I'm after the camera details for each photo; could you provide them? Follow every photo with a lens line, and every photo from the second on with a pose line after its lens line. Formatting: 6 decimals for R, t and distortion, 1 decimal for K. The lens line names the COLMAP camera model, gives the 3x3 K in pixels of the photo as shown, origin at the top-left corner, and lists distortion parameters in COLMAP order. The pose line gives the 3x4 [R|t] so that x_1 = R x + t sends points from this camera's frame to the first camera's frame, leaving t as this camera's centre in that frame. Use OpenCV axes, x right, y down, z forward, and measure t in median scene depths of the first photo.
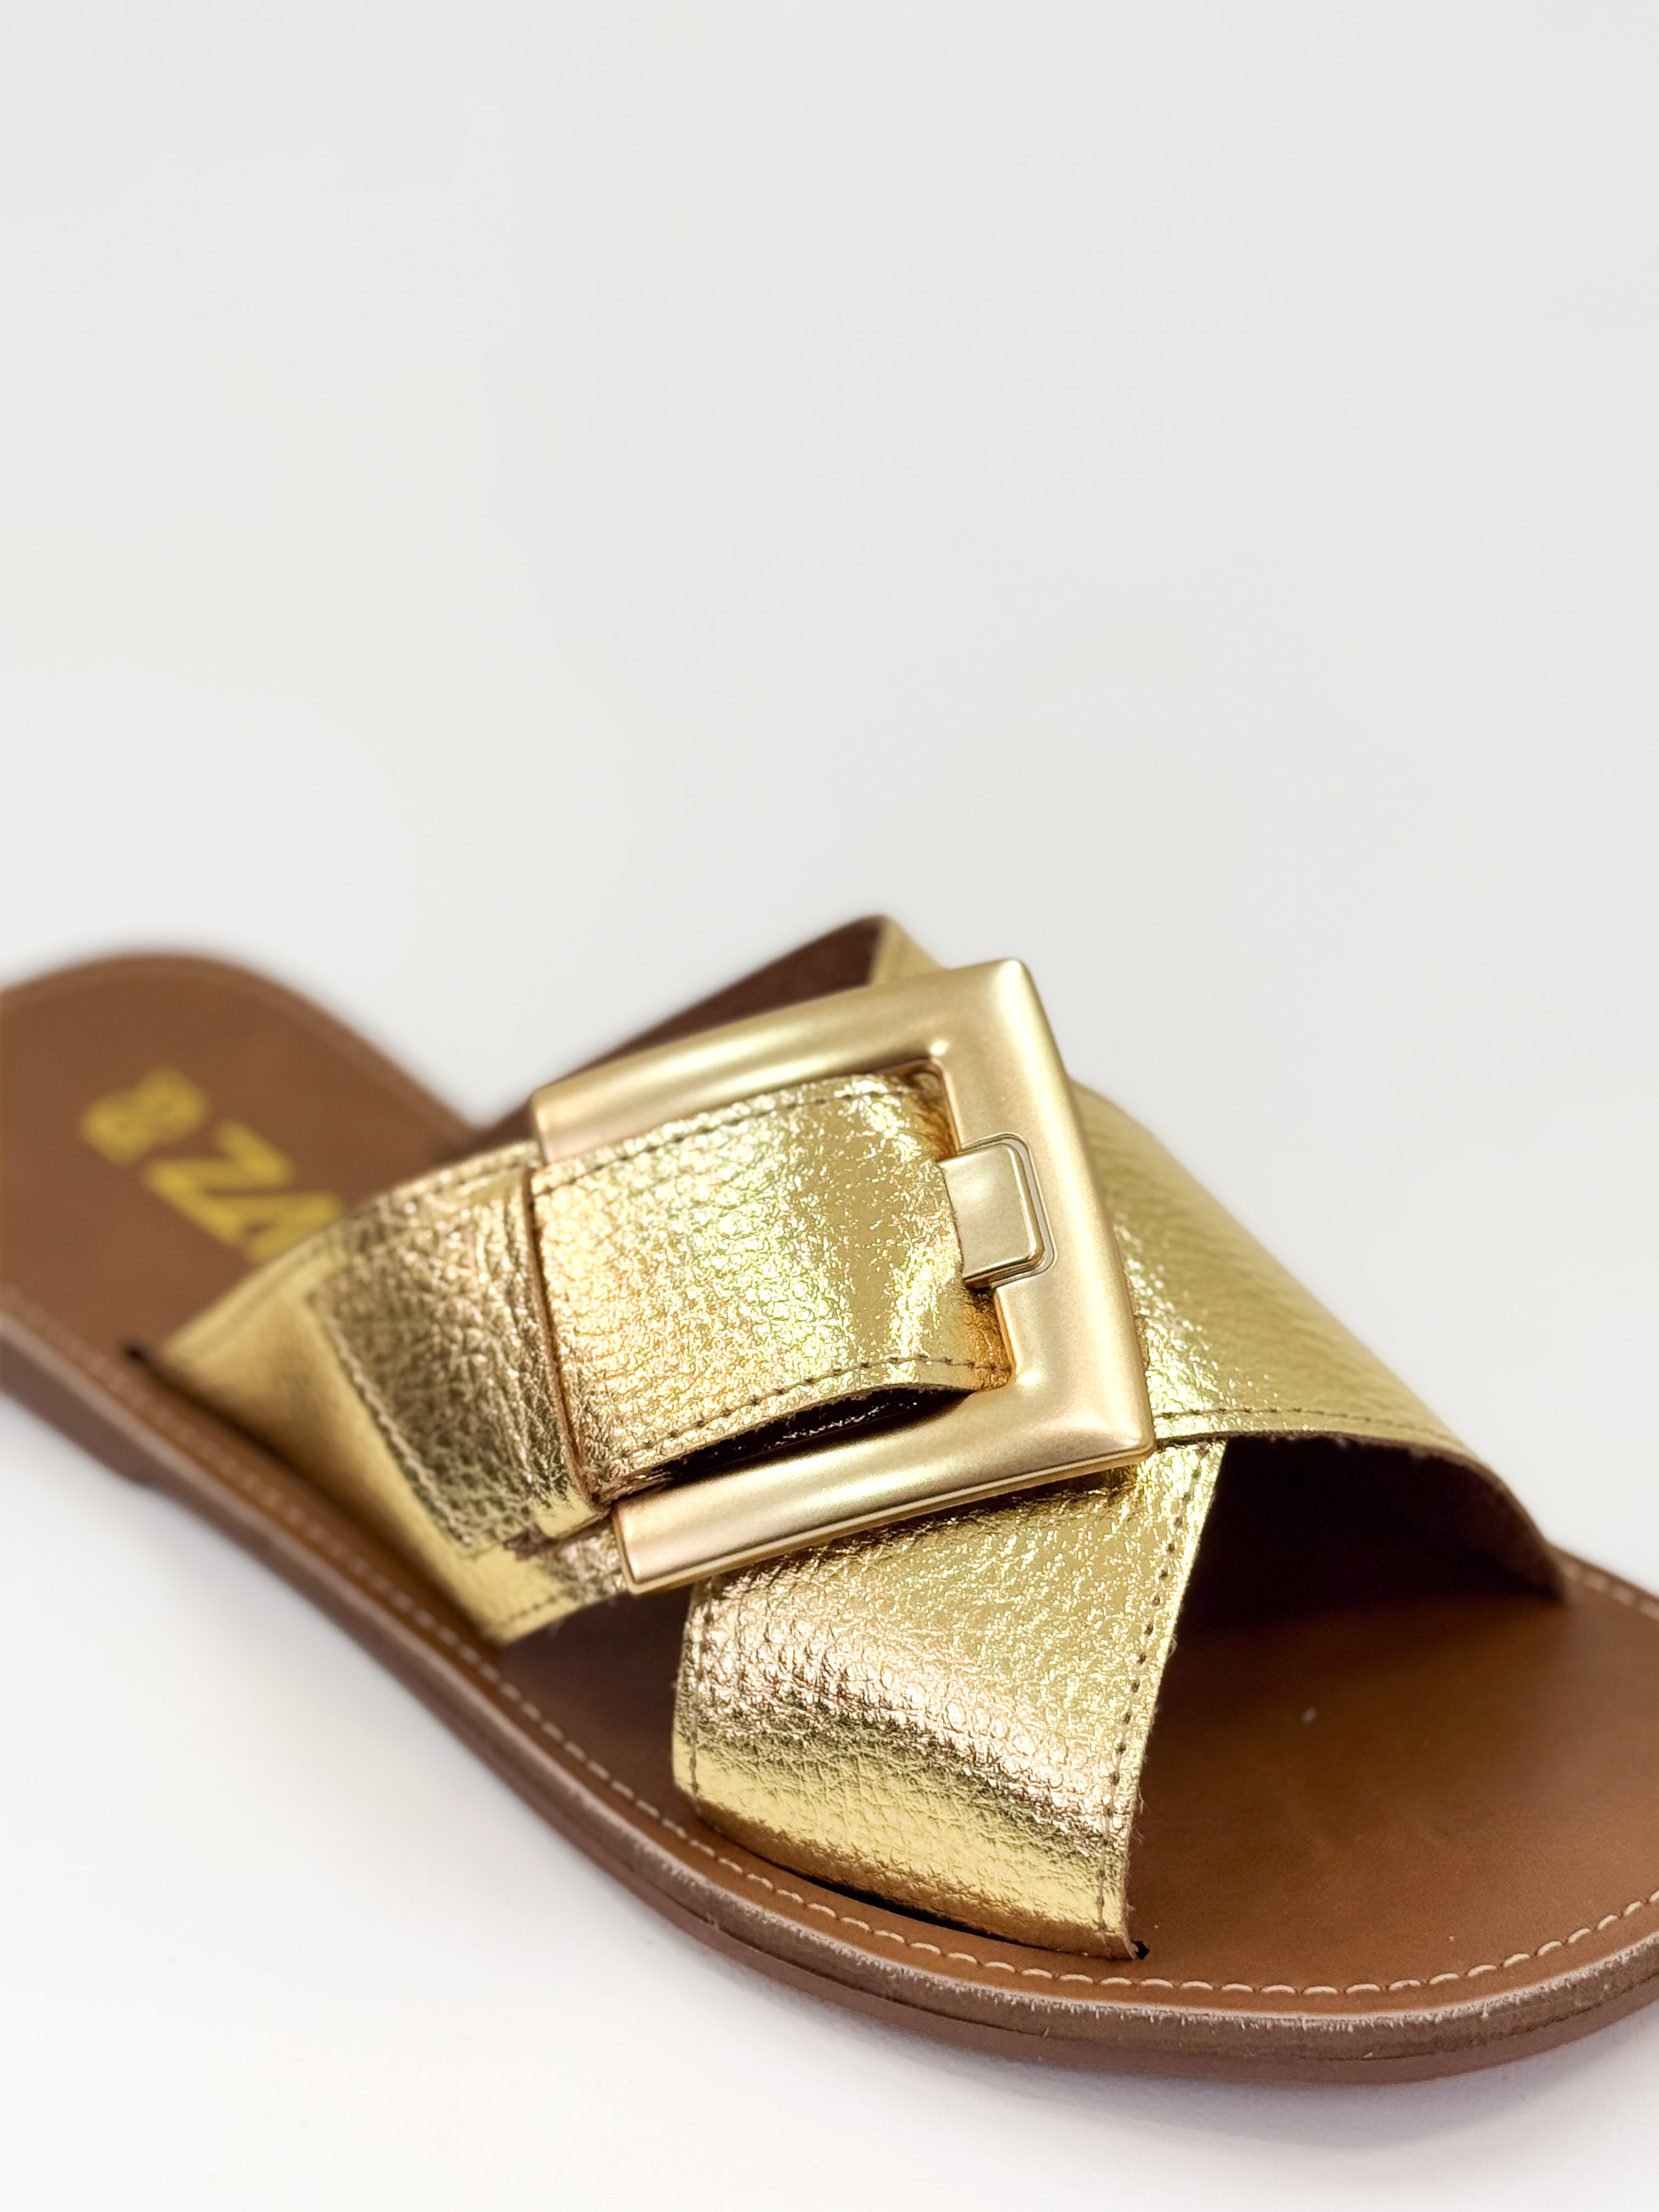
lens RADIAL K [[3951.6, 0, 821.2], [0, 3951.6, 1105.9], [0, 0, 1]] dist [0.136110, 0.000000]
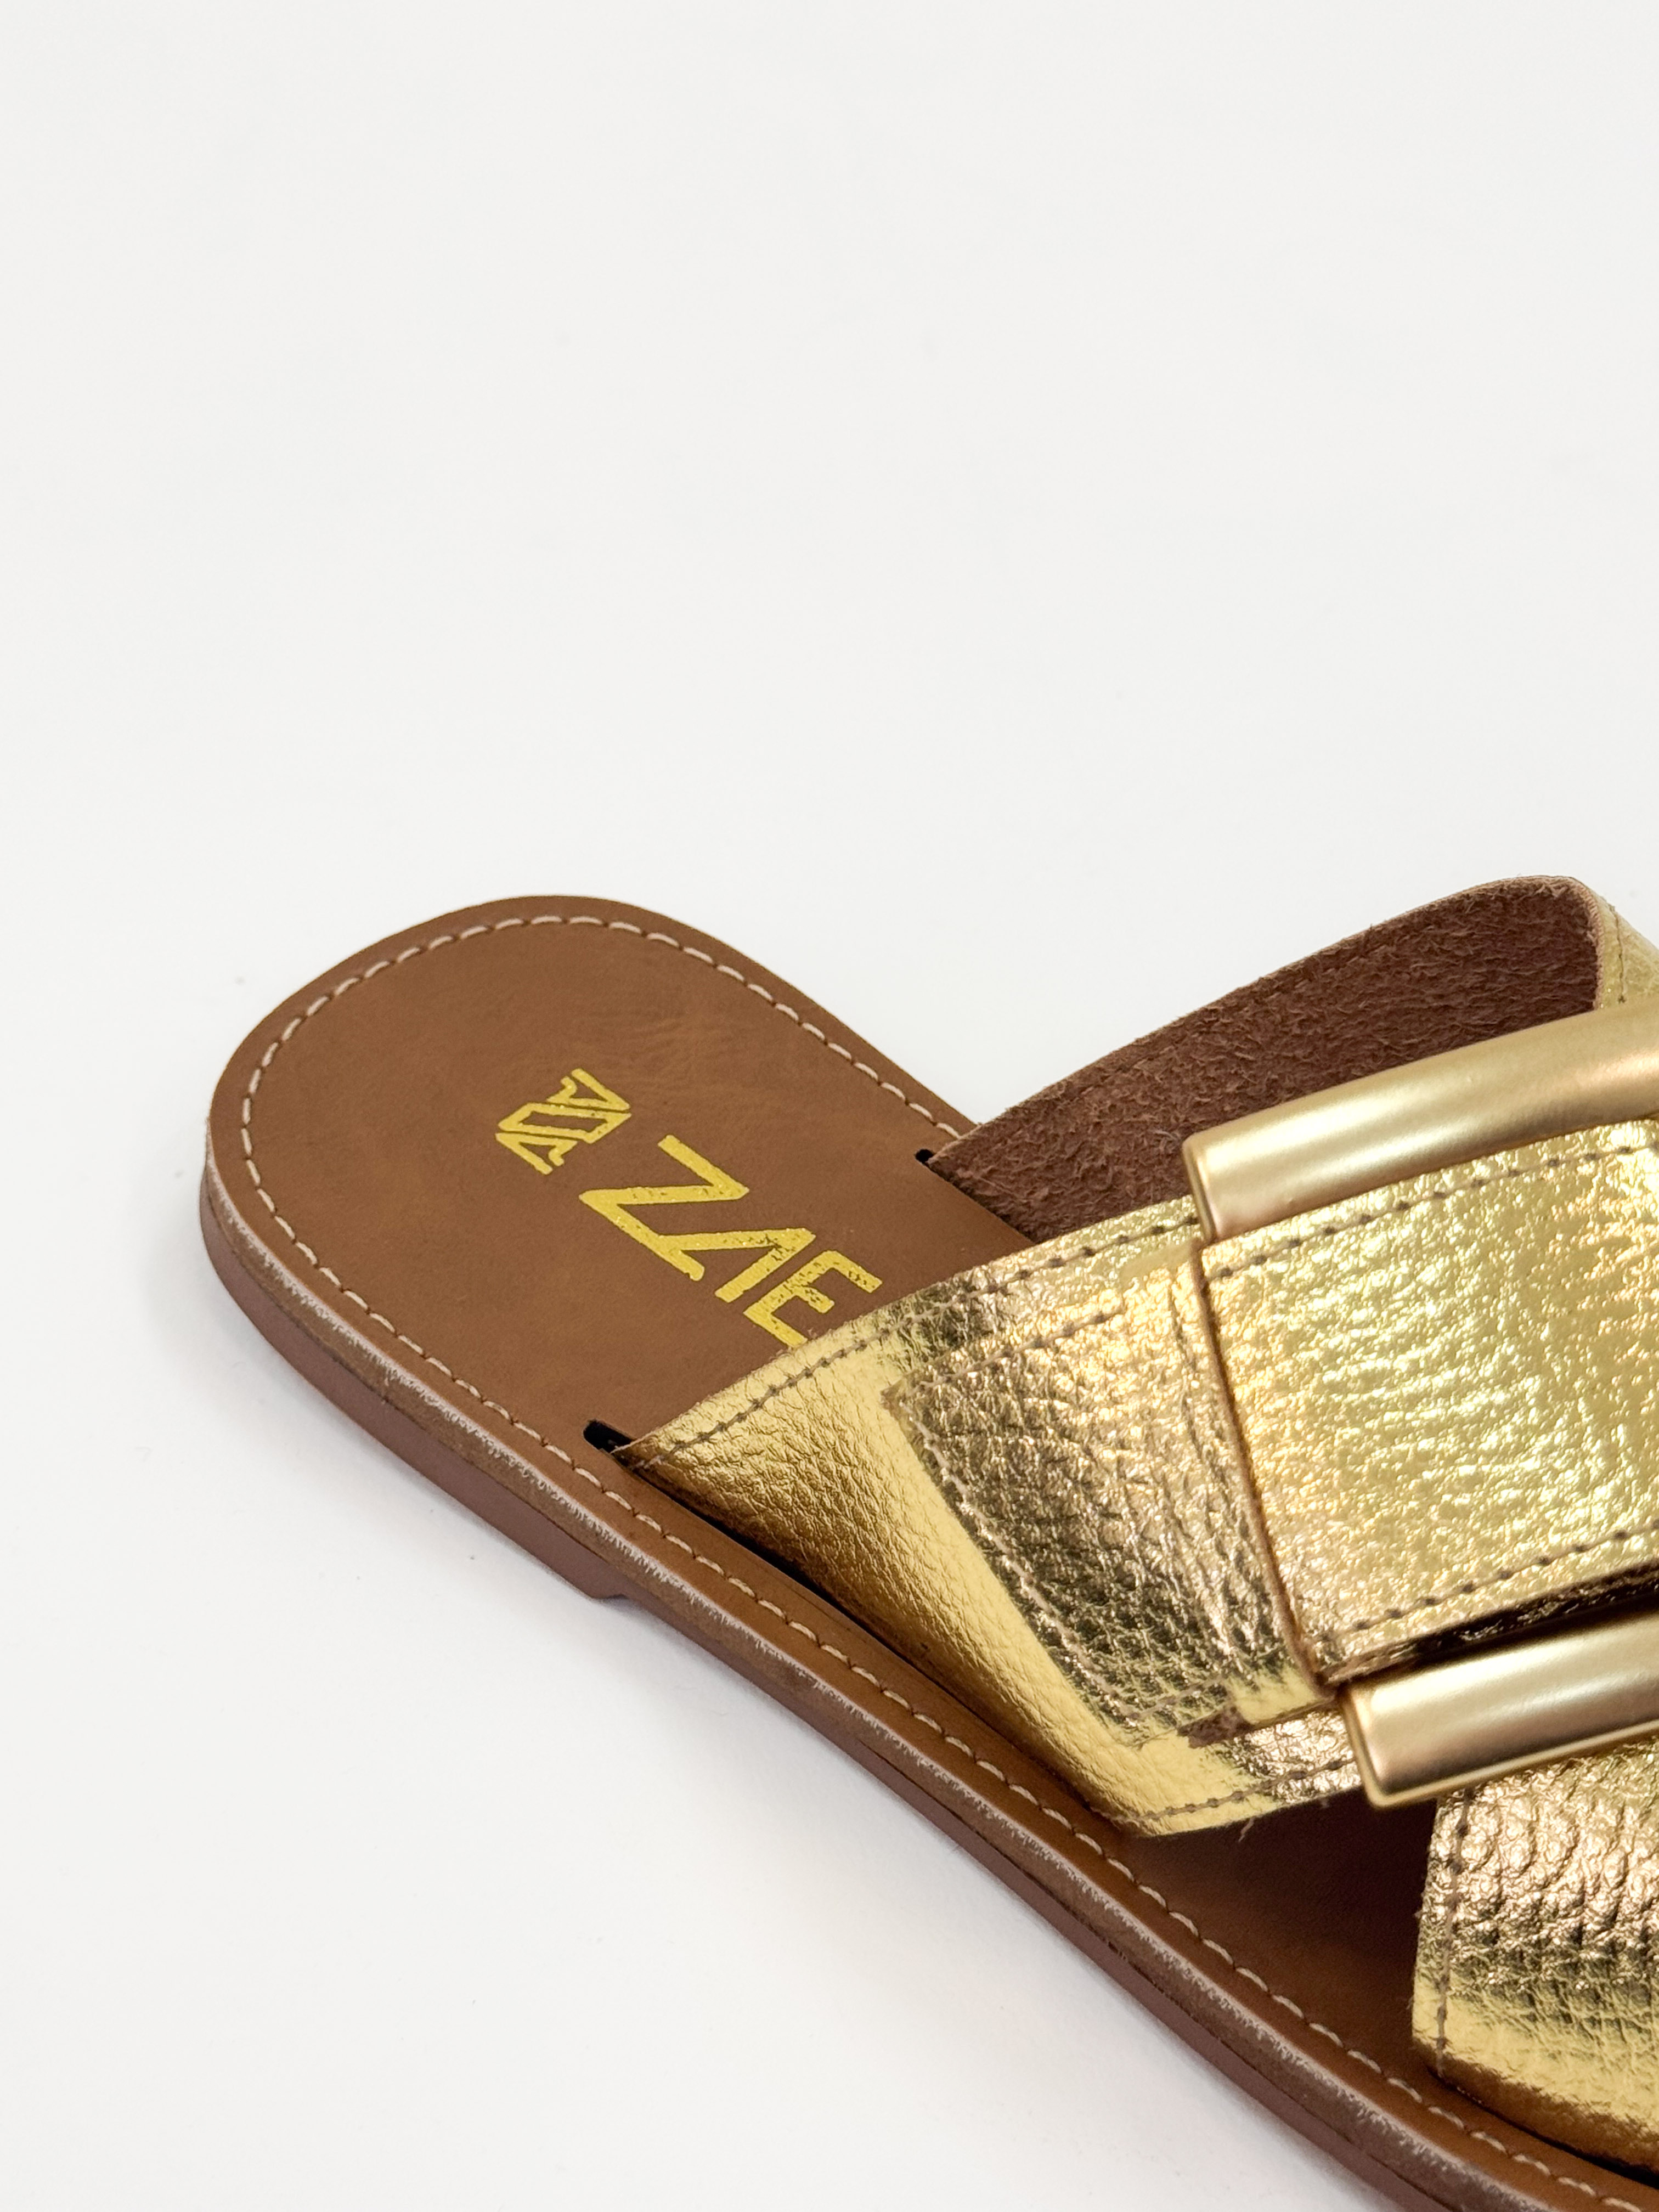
lens RADIAL K [[3951.6, 0, 835.0], [0, 3951.6, 1095.5], [0, 0, 1]] dist [0.136110, 0.000000]
pose [[0.999486, -0.016377, 0.027557, -0.170337], [0.014754, 0.998202, 0.058104, -0.060789], [-0.028459, -0.057667, 0.997930, 0.236357]]
